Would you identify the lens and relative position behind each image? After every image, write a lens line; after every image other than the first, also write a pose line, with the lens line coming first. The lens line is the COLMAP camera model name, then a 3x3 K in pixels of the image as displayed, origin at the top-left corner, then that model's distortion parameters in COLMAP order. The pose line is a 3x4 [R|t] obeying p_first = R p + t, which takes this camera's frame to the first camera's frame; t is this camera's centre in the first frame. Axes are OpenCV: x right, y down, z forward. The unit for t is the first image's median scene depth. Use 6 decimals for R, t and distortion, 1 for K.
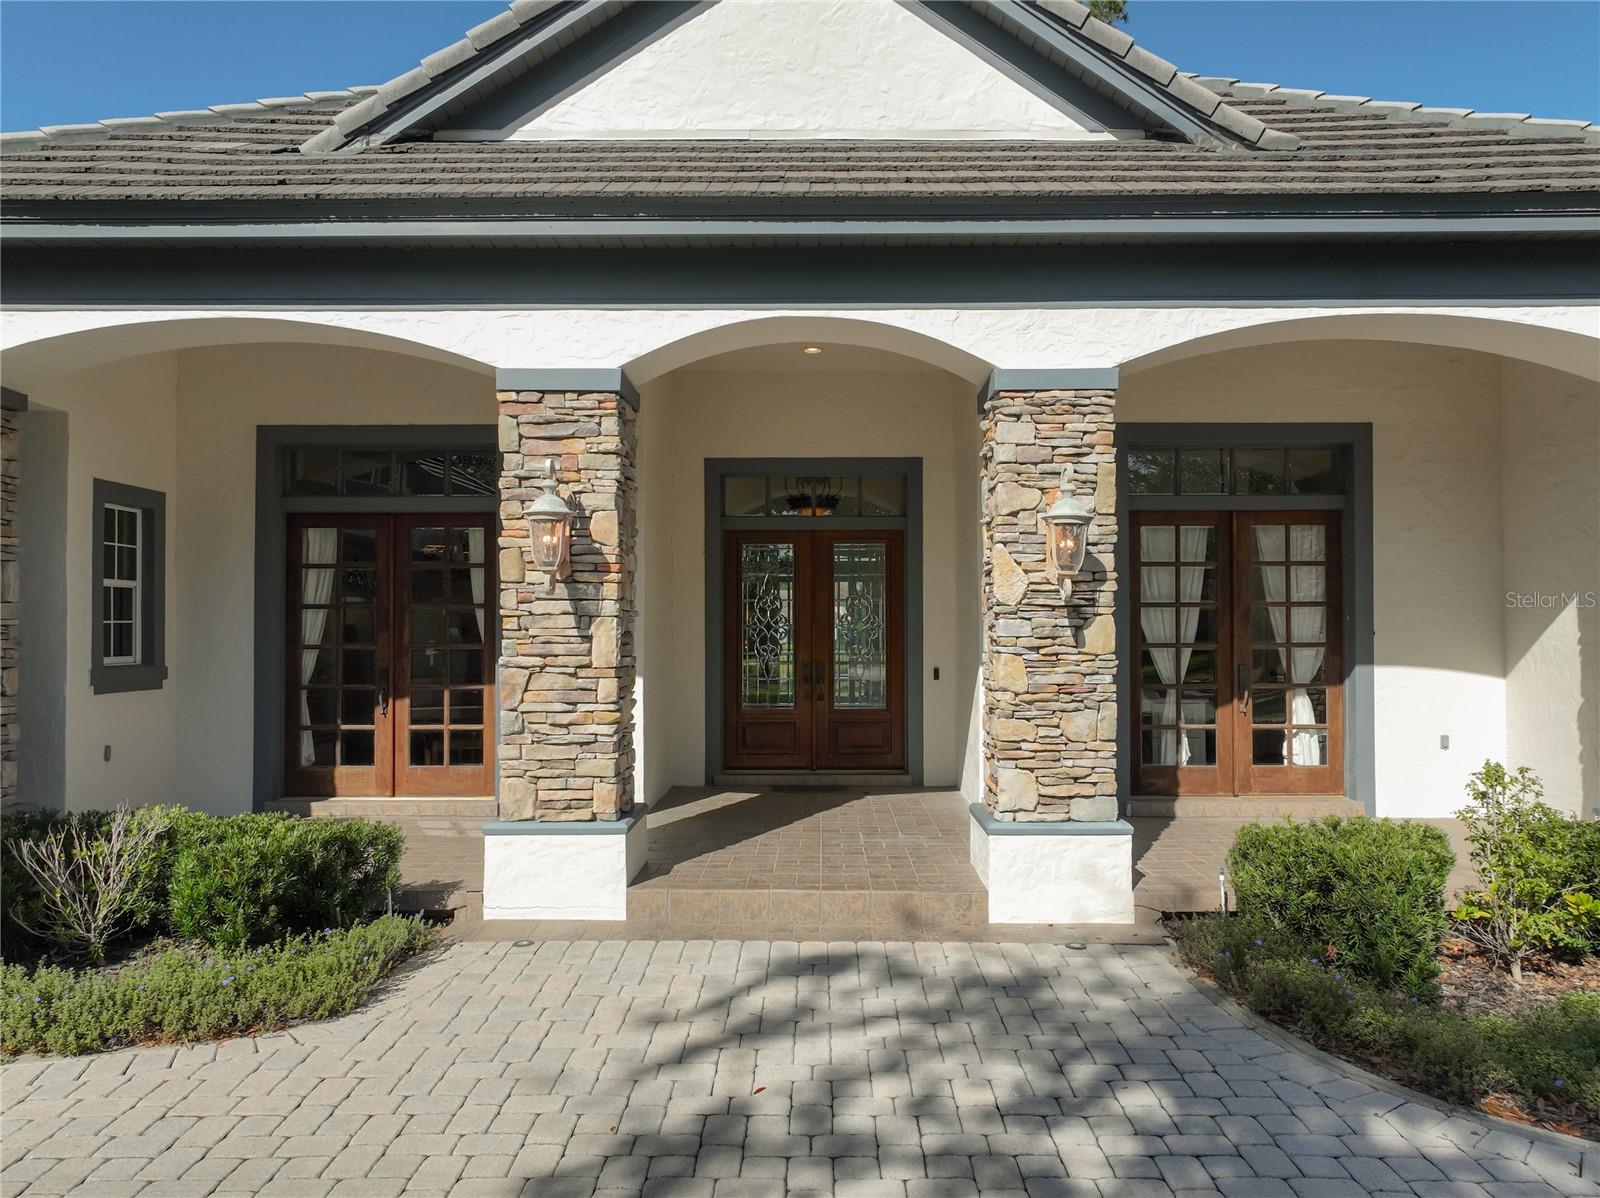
lens RADIAL K [[1136.4, 0, 787.7], [0, 1136.4, 607.5], [0, 0, 1]] dist [0.006288, 0.004753]
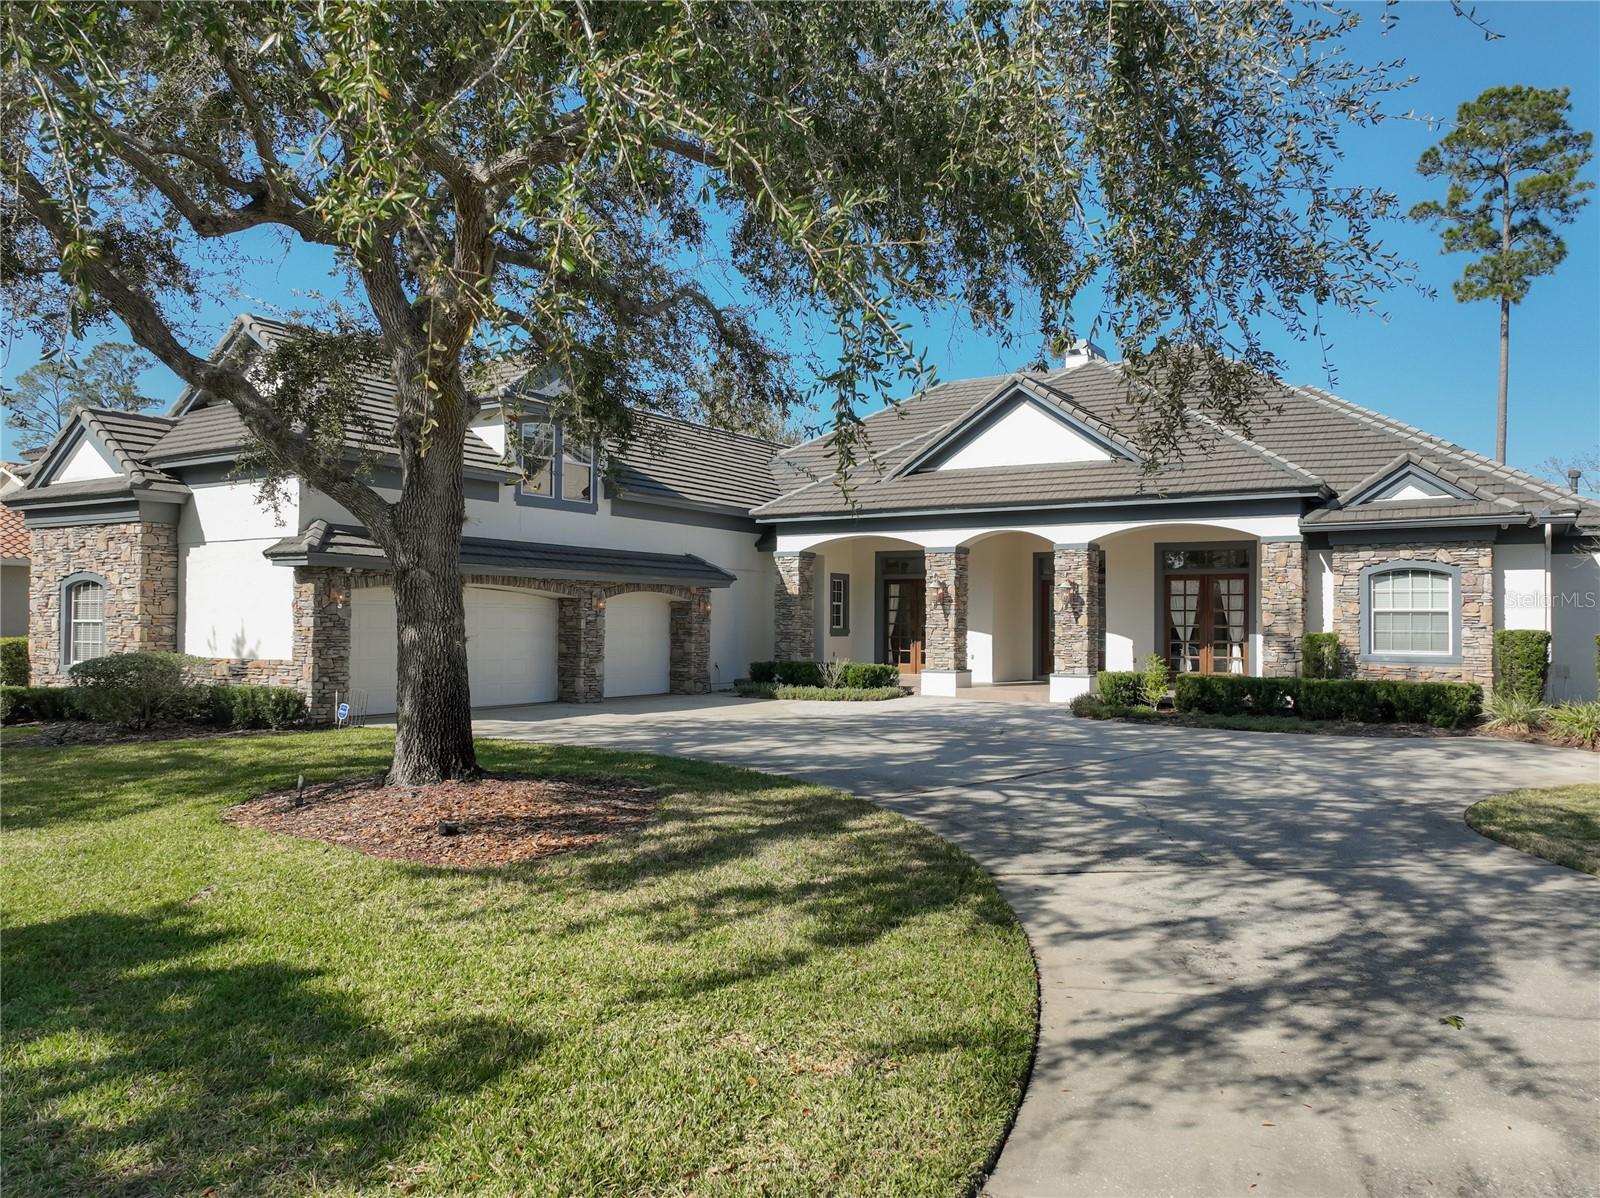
lens RADIAL K [[1136.4, 0, 799.2], [0, 1136.4, 601.5], [0, 0, 1]] dist [0.006288, 0.004753]
pose [[0.845979, -0.001822, -0.533212, 1.164673], [0.000903, 0.999998, -0.001986, -0.022386], [0.533215, 0.001199, 0.845979, -1.994724]]
